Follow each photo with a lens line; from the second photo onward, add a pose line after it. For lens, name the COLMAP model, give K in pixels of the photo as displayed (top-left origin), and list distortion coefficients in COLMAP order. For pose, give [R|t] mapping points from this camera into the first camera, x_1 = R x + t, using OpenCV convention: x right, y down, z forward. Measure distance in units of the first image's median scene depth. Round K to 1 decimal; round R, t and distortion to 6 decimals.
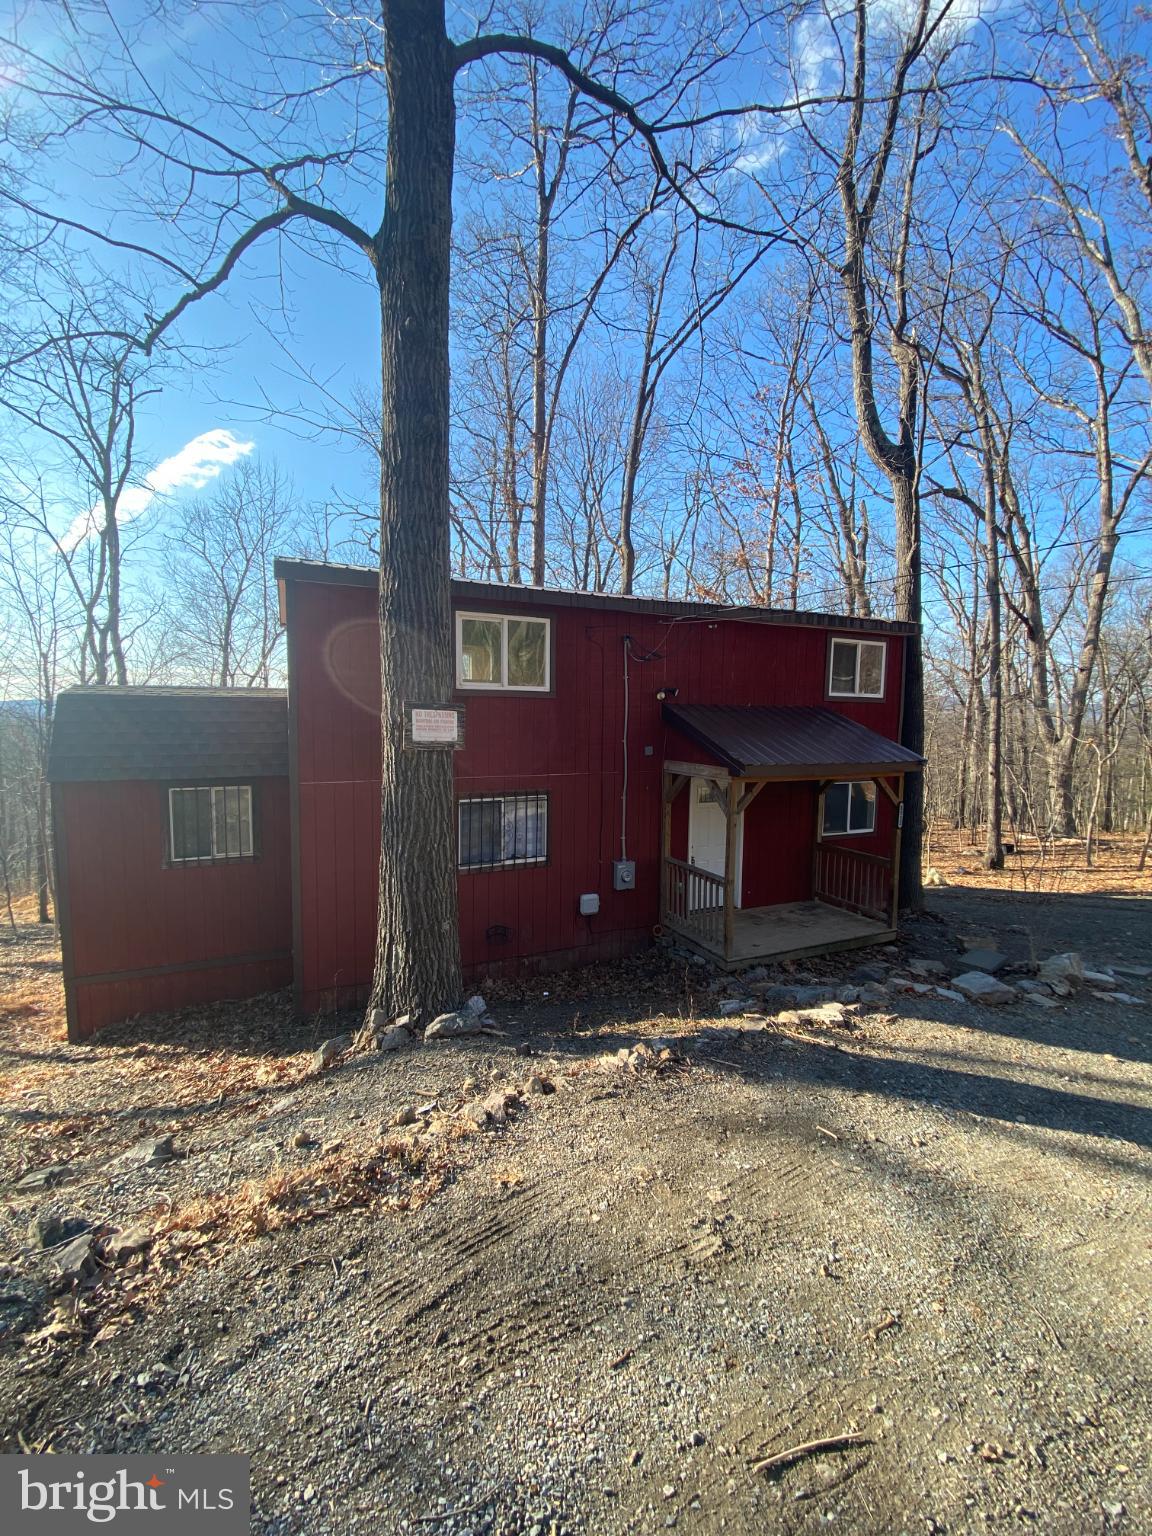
lens RADIAL K [[615.3, 0, 571.9], [0, 615.3, 762.5], [0, 0, 1]] dist [0.016889, -0.017213]
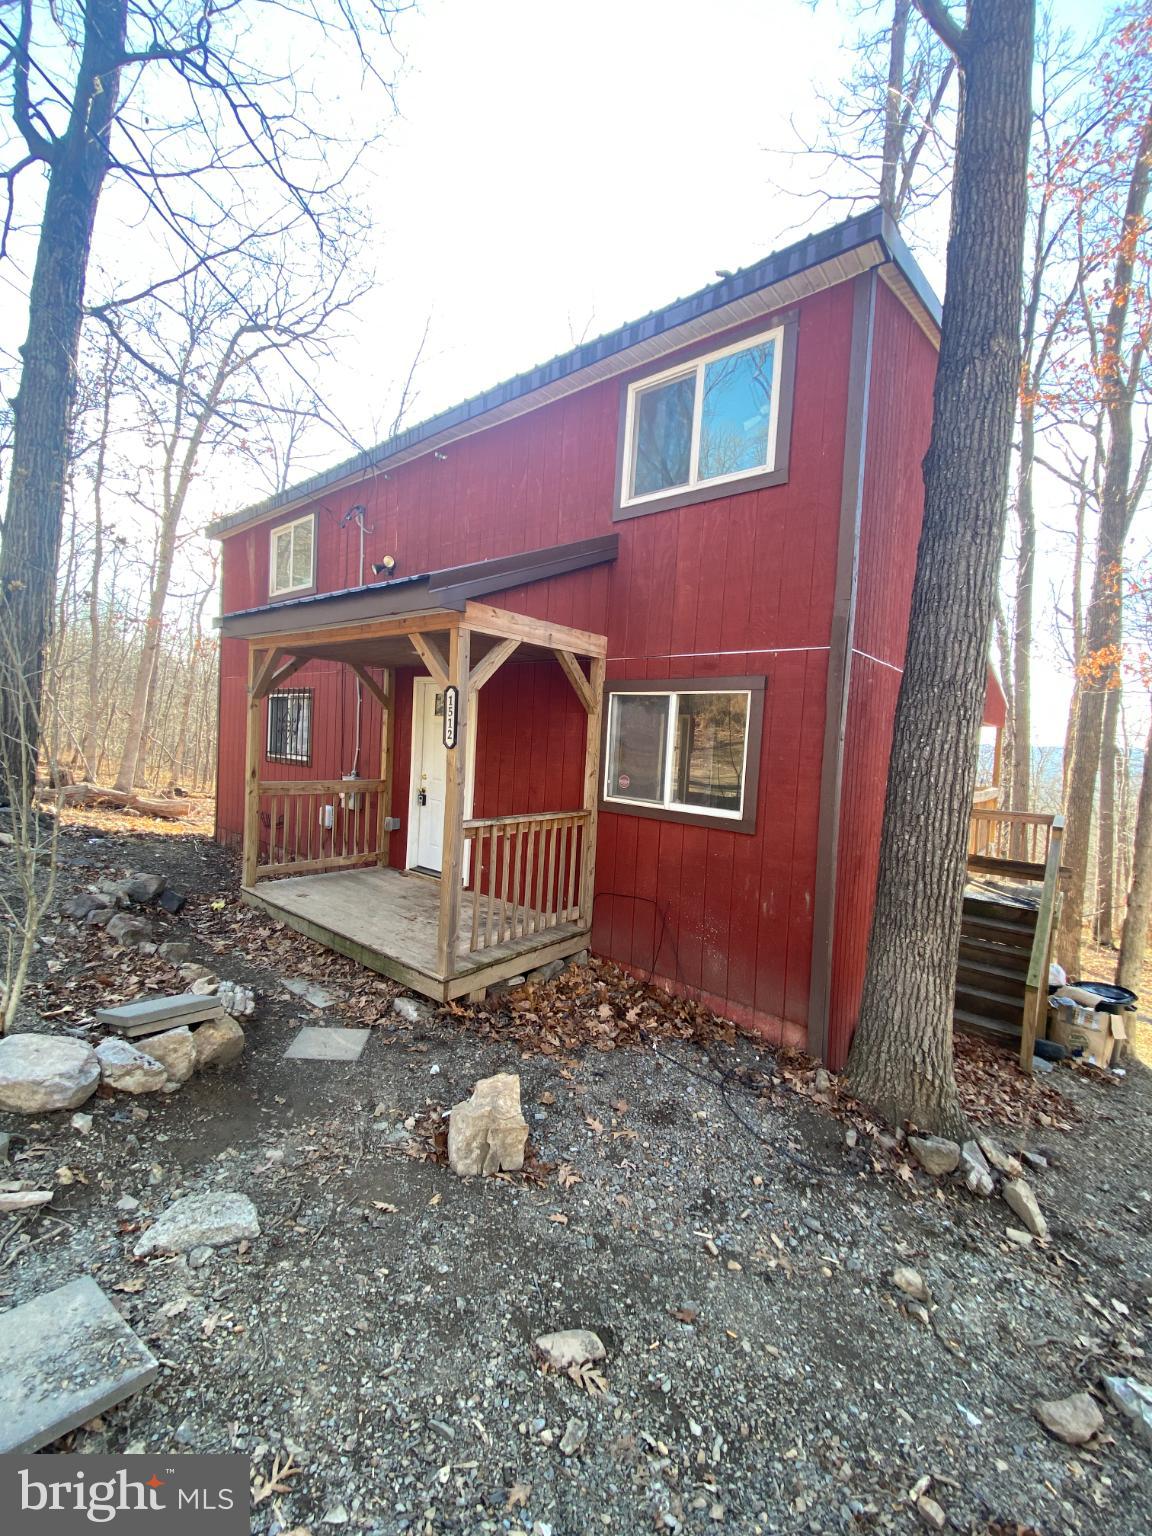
lens RADIAL K [[615.3, 0, 571.9], [0, 615.3, 762.5], [0, 0, 1]] dist [0.016889, -0.017213]
pose [[0.441232, 0.051009, -0.895942, 0.873398], [-0.111555, 0.993757, 0.001640, 0.096524], [0.890433, 0.099223, 0.444167, 0.800498]]
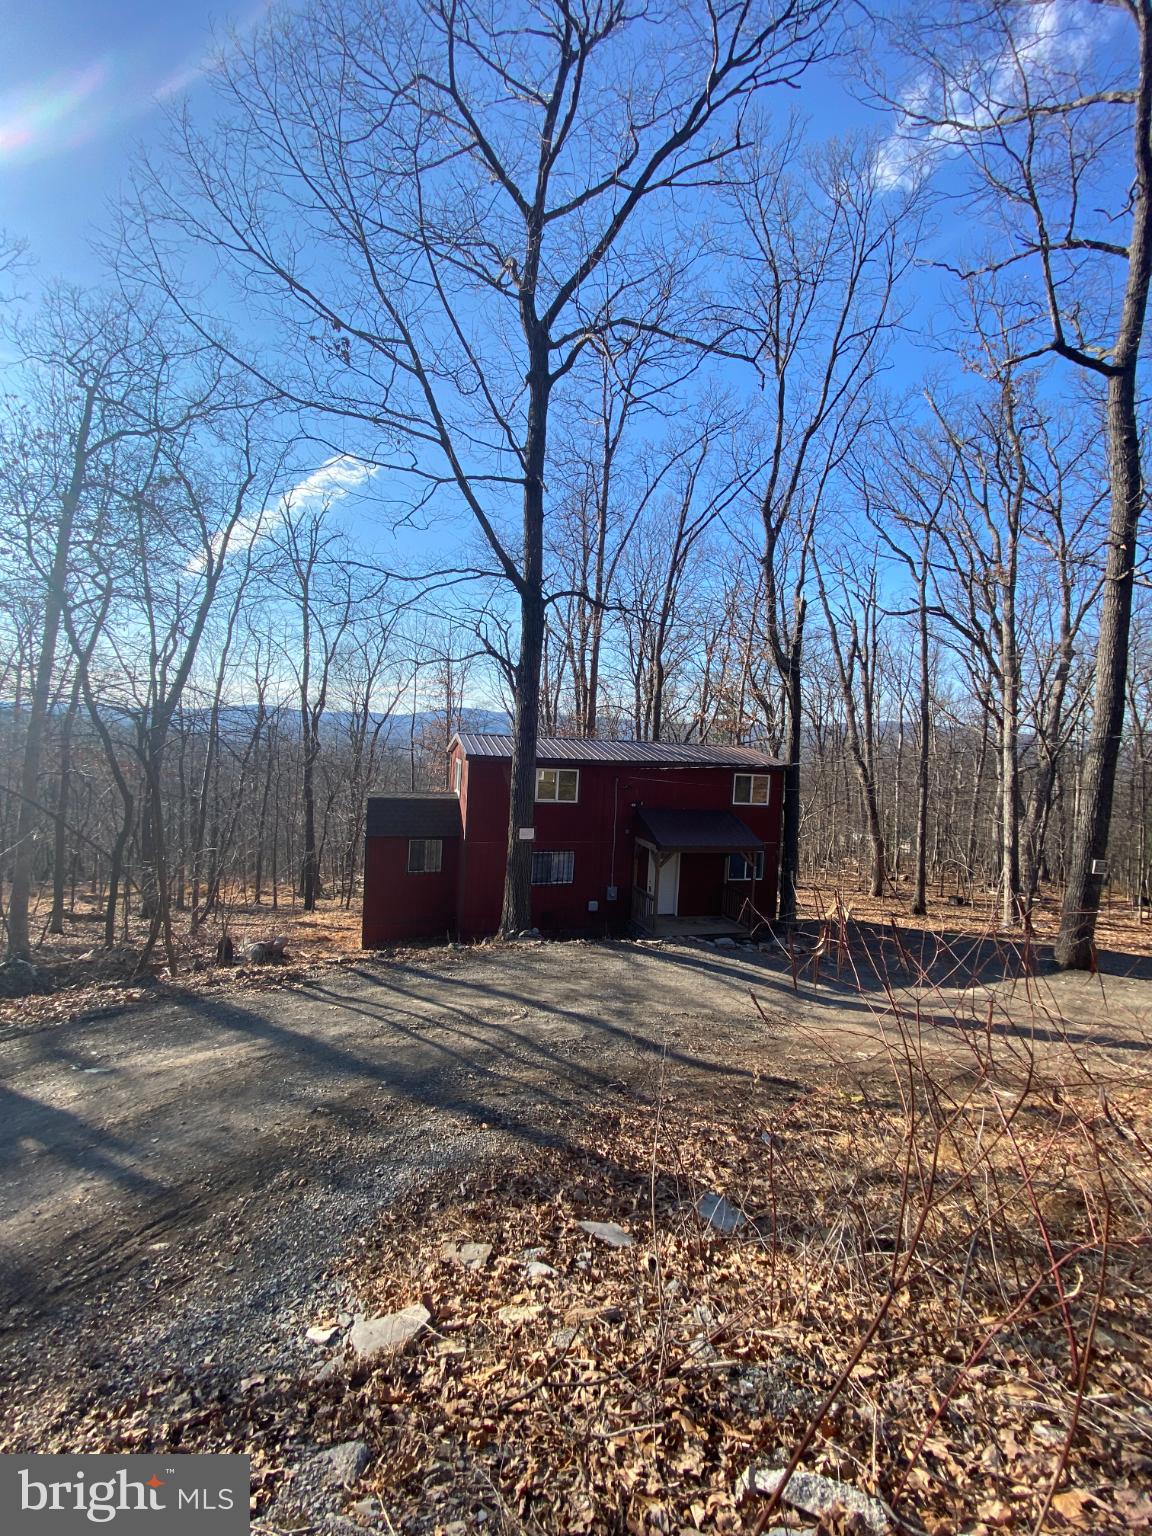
lens RADIAL K [[615.3, 0, 571.9], [0, 615.3, 762.5], [0, 0, 1]] dist [0.016889, -0.017213]
pose [[0.991526, 0.044874, -0.121913, 0.163758], [-0.049674, 0.998094, -0.036620, -0.147662], [0.120037, 0.042366, 0.991865, -0.930696]]
